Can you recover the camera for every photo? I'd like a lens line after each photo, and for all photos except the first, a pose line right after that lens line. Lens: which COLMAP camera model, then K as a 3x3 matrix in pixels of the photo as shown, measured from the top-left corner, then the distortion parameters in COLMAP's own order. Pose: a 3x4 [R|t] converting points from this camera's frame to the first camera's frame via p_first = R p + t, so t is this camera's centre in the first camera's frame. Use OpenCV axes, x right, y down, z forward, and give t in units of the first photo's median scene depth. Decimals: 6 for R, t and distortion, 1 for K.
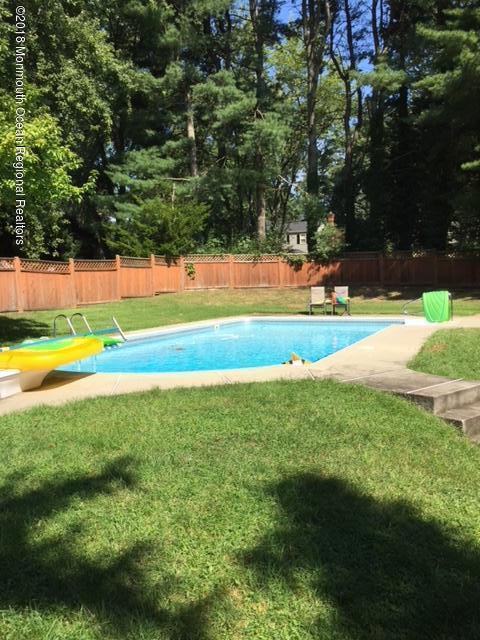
lens RADIAL K [[553.7, 0, 240.0], [0, 553.7, 320.0], [0, 0, 1]] dist [-0.001836, 0.011342]
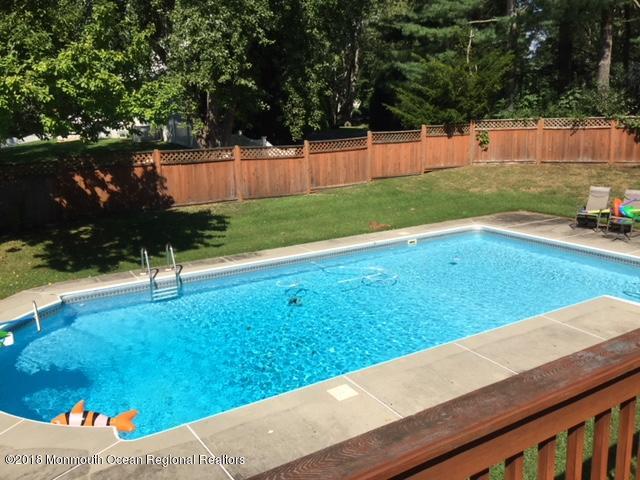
lens RADIAL K [[553.7, 0, 320.0], [0, 553.7, 240.0], [0, 0, 1]] dist [-0.001836, 0.011342]
pose [[0.812278, 0.128396, -0.568963, 0.203046], [-0.025184, 0.982281, 0.185715, -0.090369], [0.582726, -0.136523, 0.801119, 0.180108]]
